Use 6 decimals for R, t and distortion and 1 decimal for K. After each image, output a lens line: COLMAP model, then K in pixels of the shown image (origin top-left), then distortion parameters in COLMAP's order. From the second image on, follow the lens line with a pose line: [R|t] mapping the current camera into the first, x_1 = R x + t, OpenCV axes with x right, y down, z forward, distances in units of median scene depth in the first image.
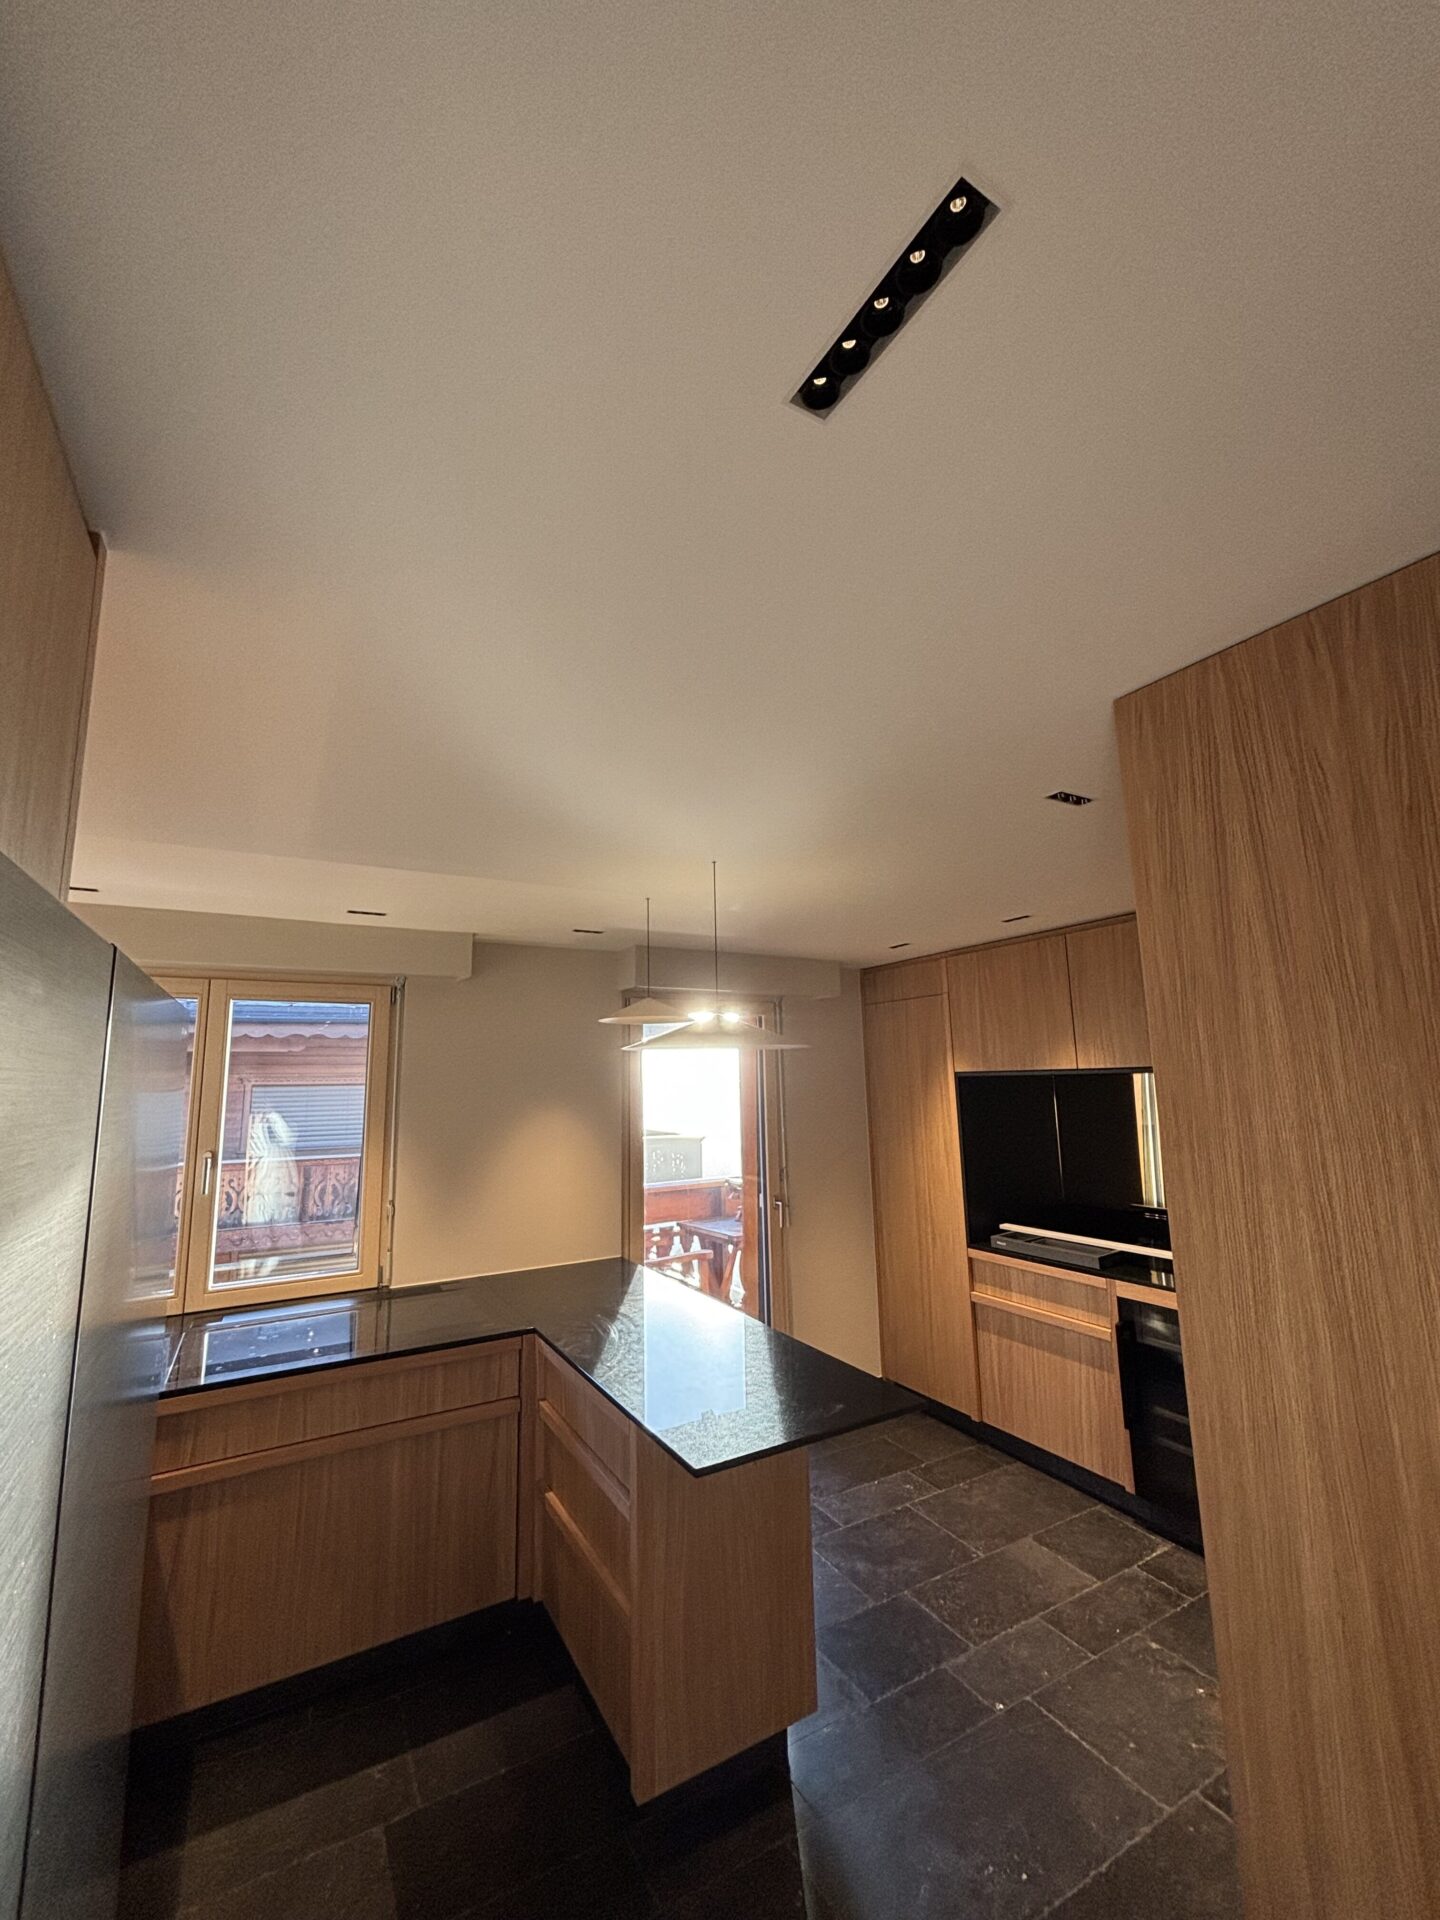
lens RADIAL K [[775.2, 0, 724.2], [0, 775.2, 958.1], [0, 0, 1]] dist [0.002165, -0.000553]
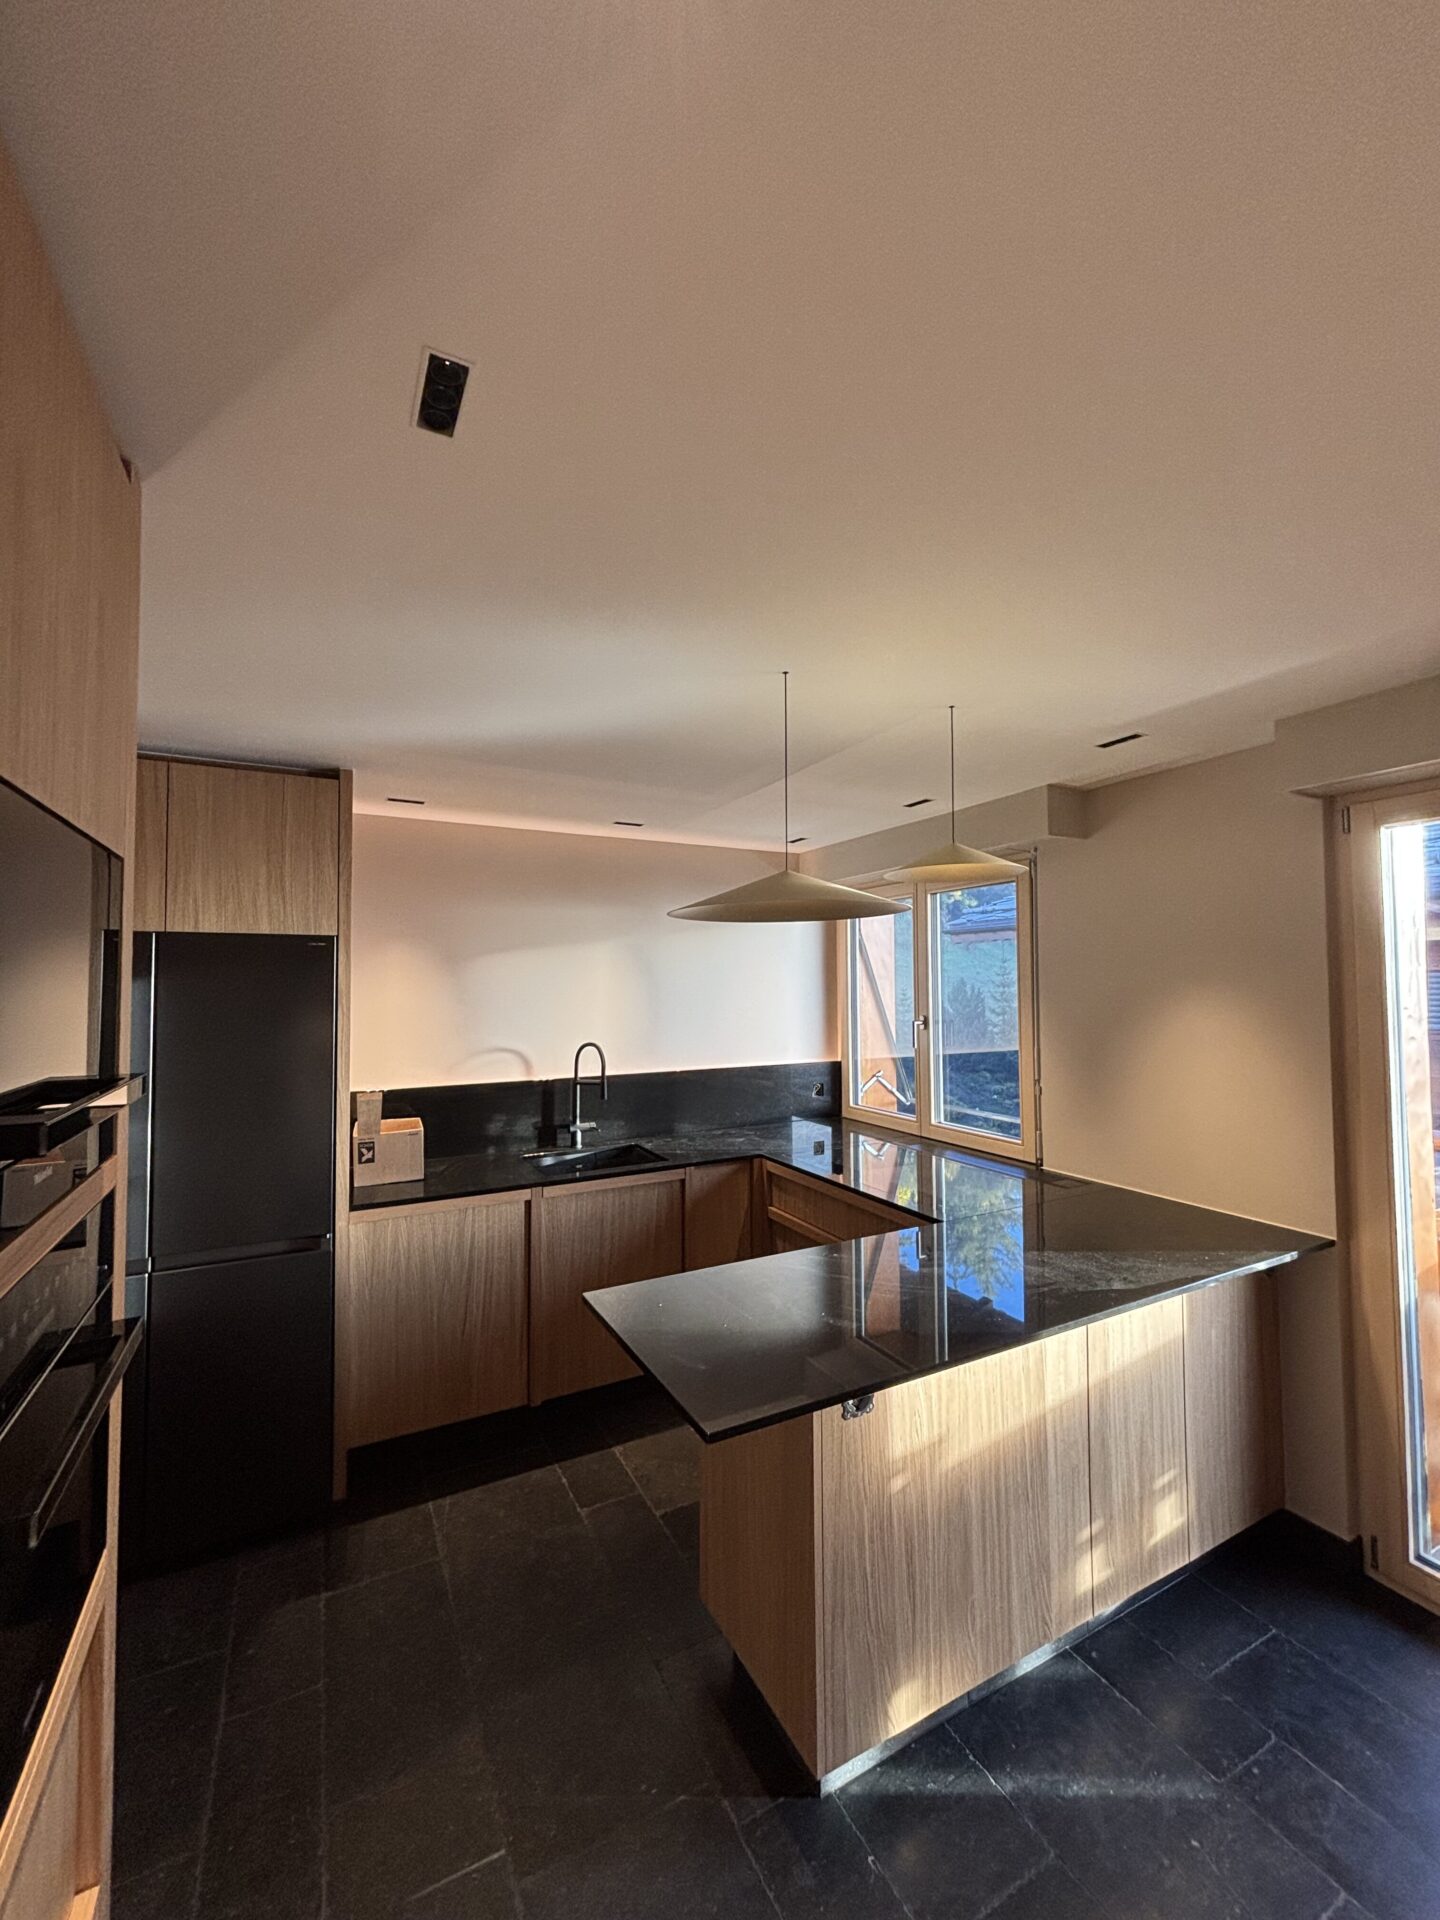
lens RADIAL K [[775.2, 0, 727.2], [0, 775.2, 954.6], [0, 0, 1]] dist [0.002165, -0.000553]
pose [[-0.024527, -0.016965, -0.999555, 0.748222], [0.160626, 0.986798, -0.020690, 0.153466], [0.986711, -0.161062, -0.021478, 0.892801]]
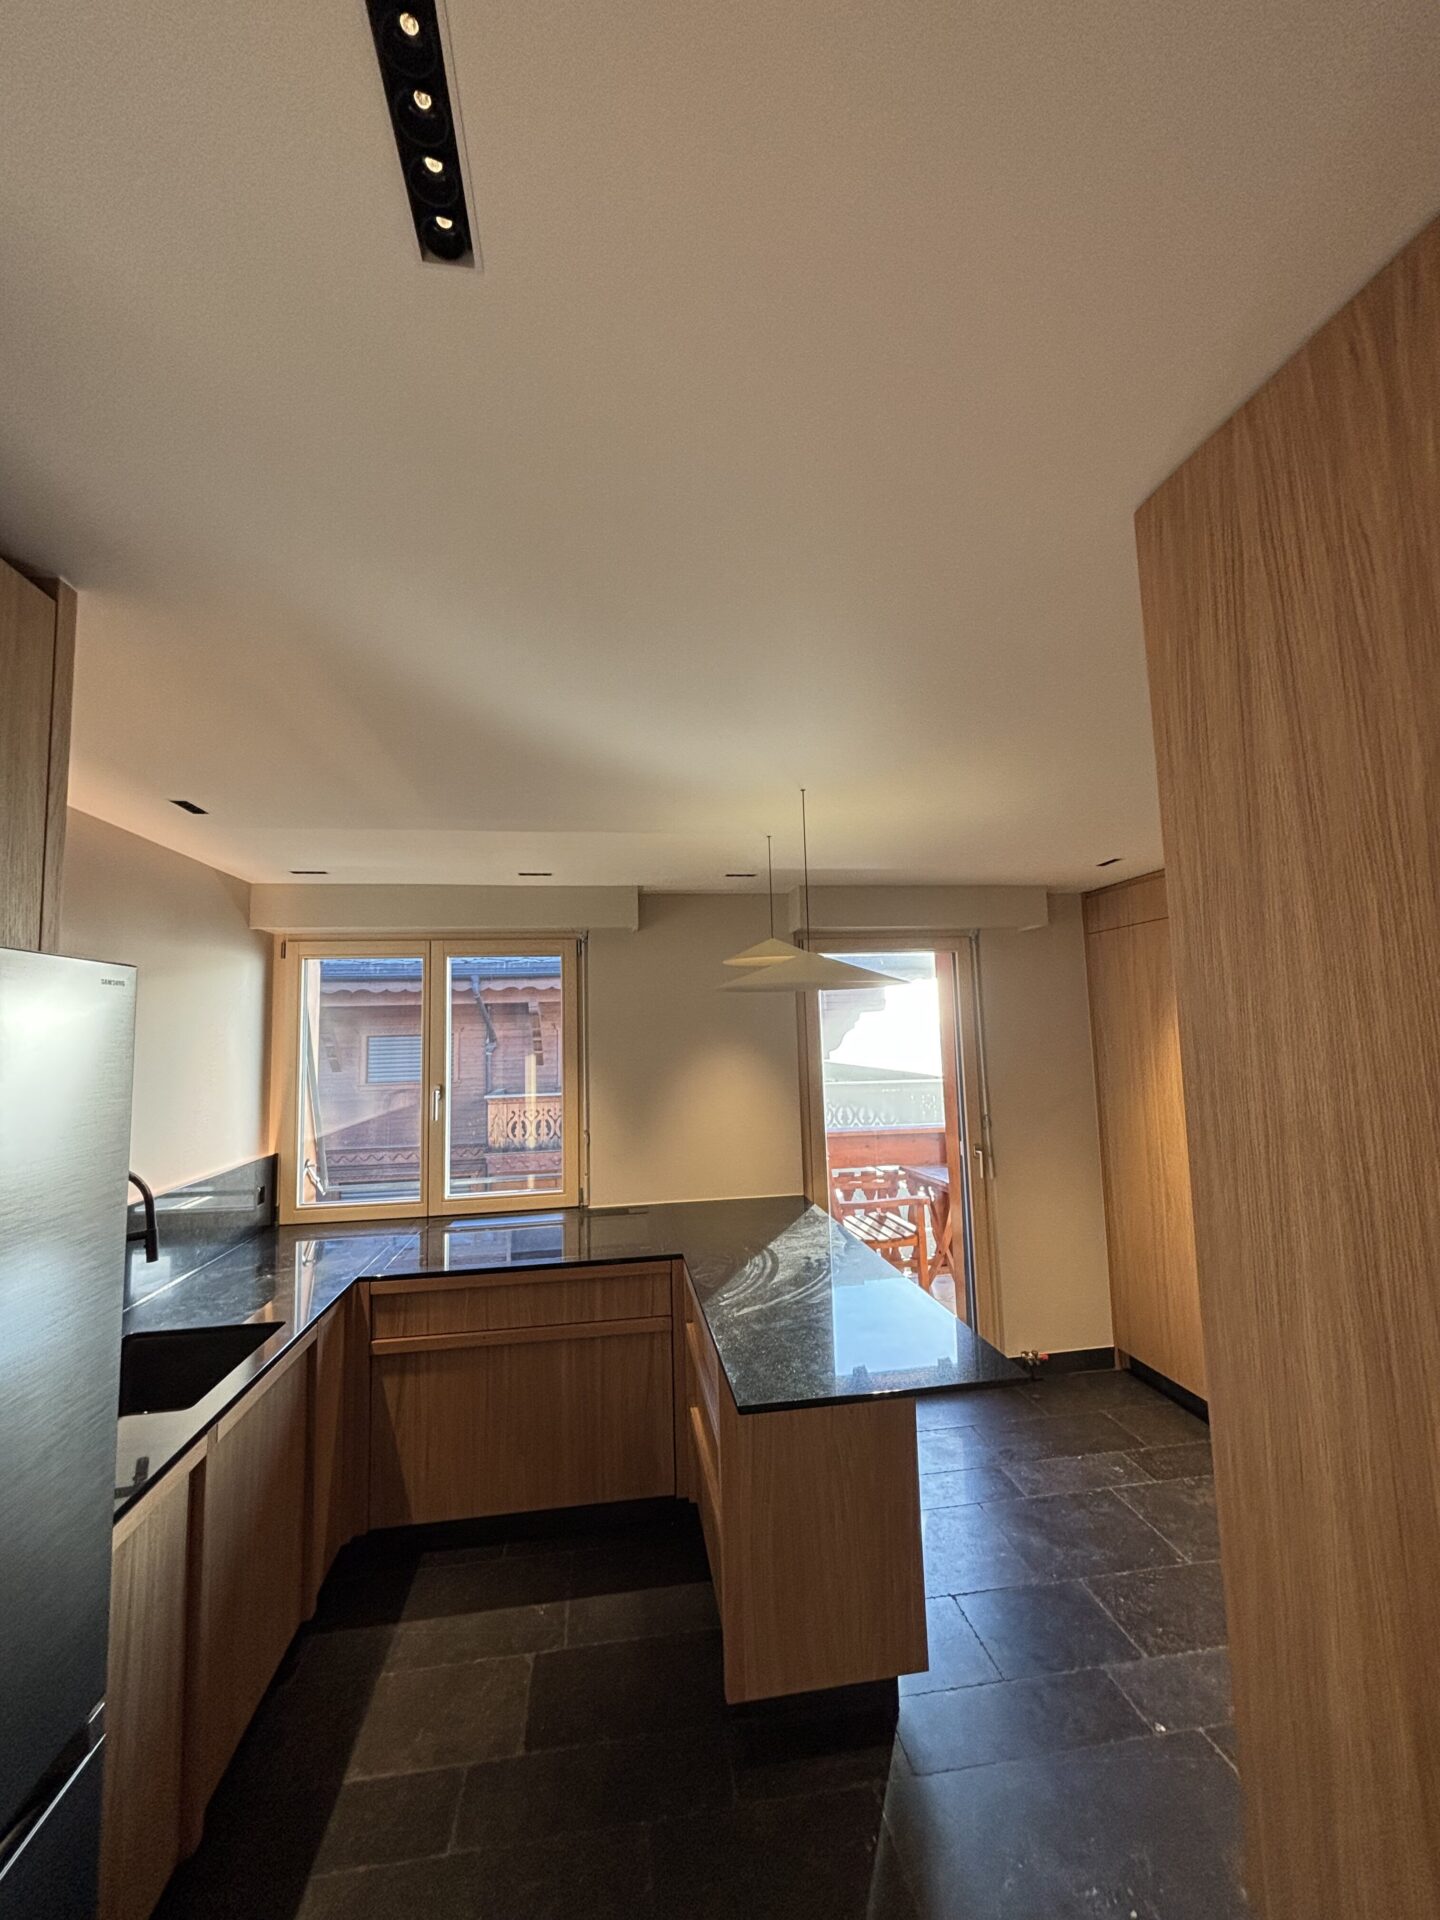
lens RADIAL K [[775.2, 0, 718.7], [0, 775.2, 959.1], [0, 0, 1]] dist [0.002165, -0.000553]
pose [[0.931934, -0.039516, -0.360469, 0.218638], [0.065422, 0.996056, 0.059945, 0.016379], [0.356678, -0.079447, 0.930843, 0.071878]]
